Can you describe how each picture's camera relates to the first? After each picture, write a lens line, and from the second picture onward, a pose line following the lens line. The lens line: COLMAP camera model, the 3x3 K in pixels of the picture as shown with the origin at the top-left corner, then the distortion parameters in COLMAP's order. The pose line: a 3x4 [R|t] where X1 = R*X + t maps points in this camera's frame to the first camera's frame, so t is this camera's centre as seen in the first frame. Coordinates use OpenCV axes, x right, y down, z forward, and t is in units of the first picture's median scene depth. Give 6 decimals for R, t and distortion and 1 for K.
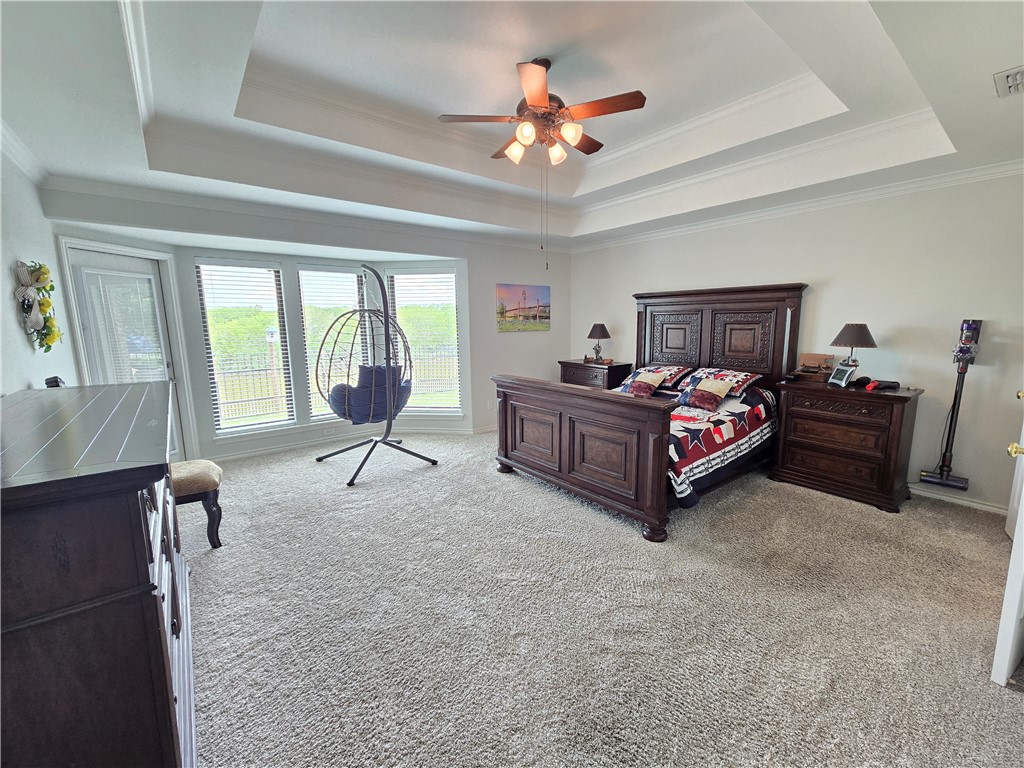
lens RADIAL K [[420.3, 0, 514.1], [0, 420.3, 386.9], [0, 0, 1]] dist [0.000031, 0.000668]
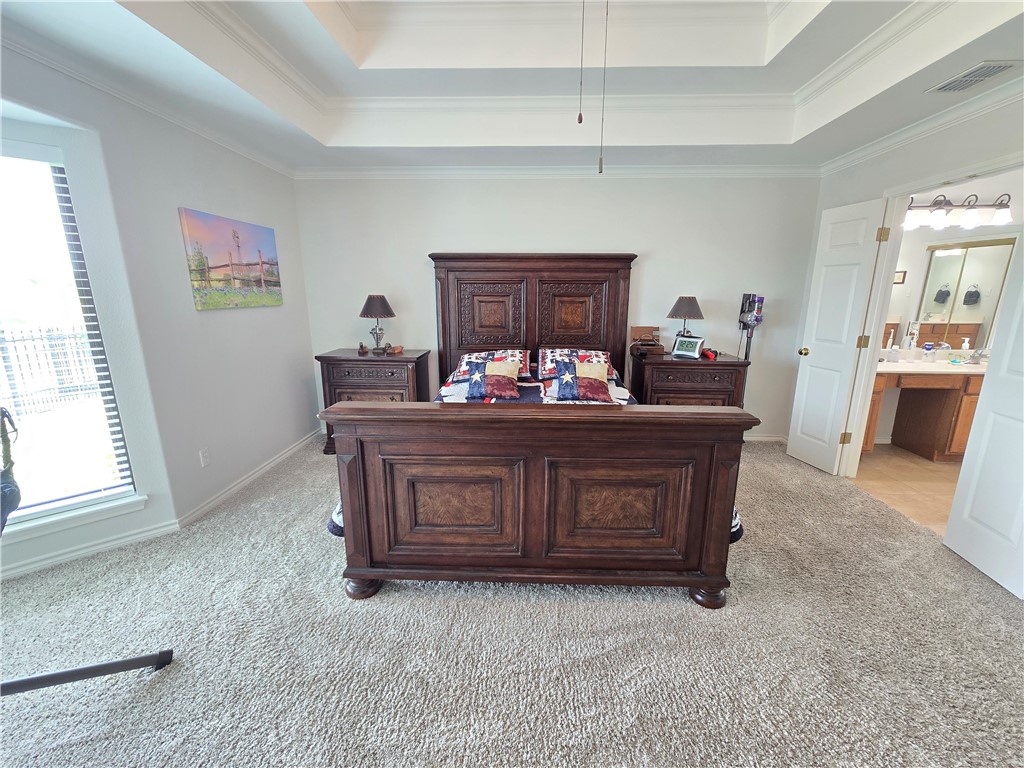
lens RADIAL K [[420.3, 0, 519.3], [0, 420.3, 388.7], [0, 0, 1]] dist [0.000031, 0.000668]
pose [[0.642792, -0.160132, 0.749117, -0.192253], [0.108785, 0.987078, 0.117654, -0.061520], [-0.758277, 0.005866, 0.651906, 0.422465]]
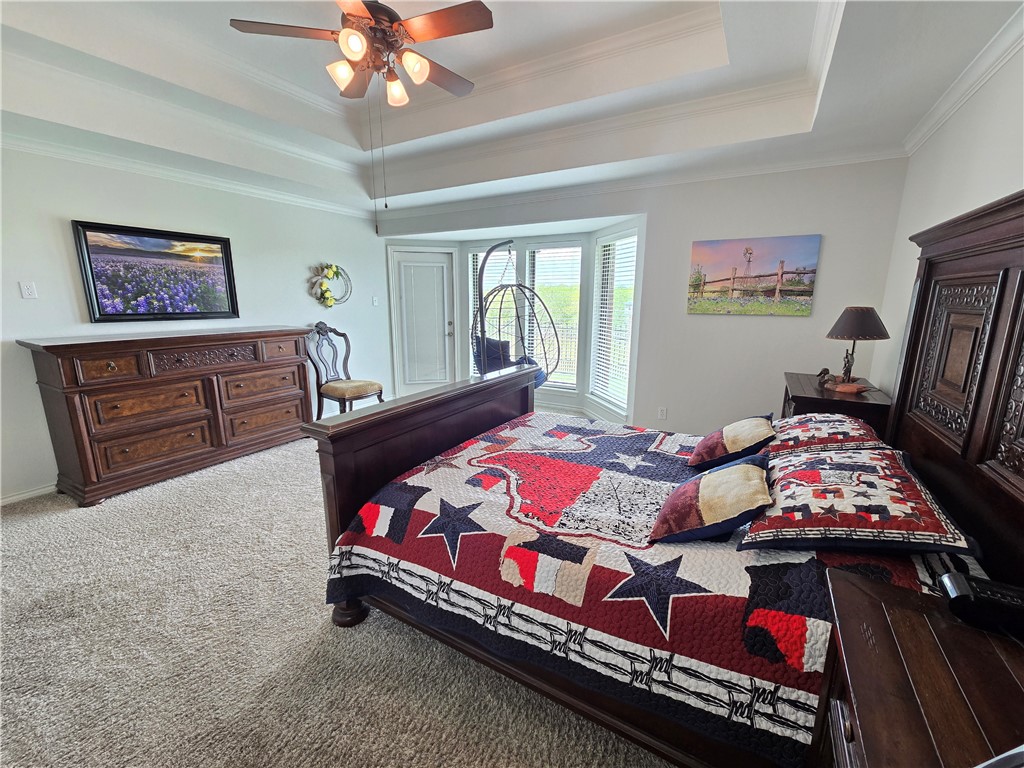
lens RADIAL K [[420.3, 0, 518.1], [0, 420.3, 386.3], [0, 0, 1]] dist [0.000031, 0.000668]
pose [[0.373846, 0.205025, -0.904546, 0.537058], [-0.154803, 0.975375, 0.157099, -0.086128], [0.914481, 0.081296, 0.396378, 0.519245]]
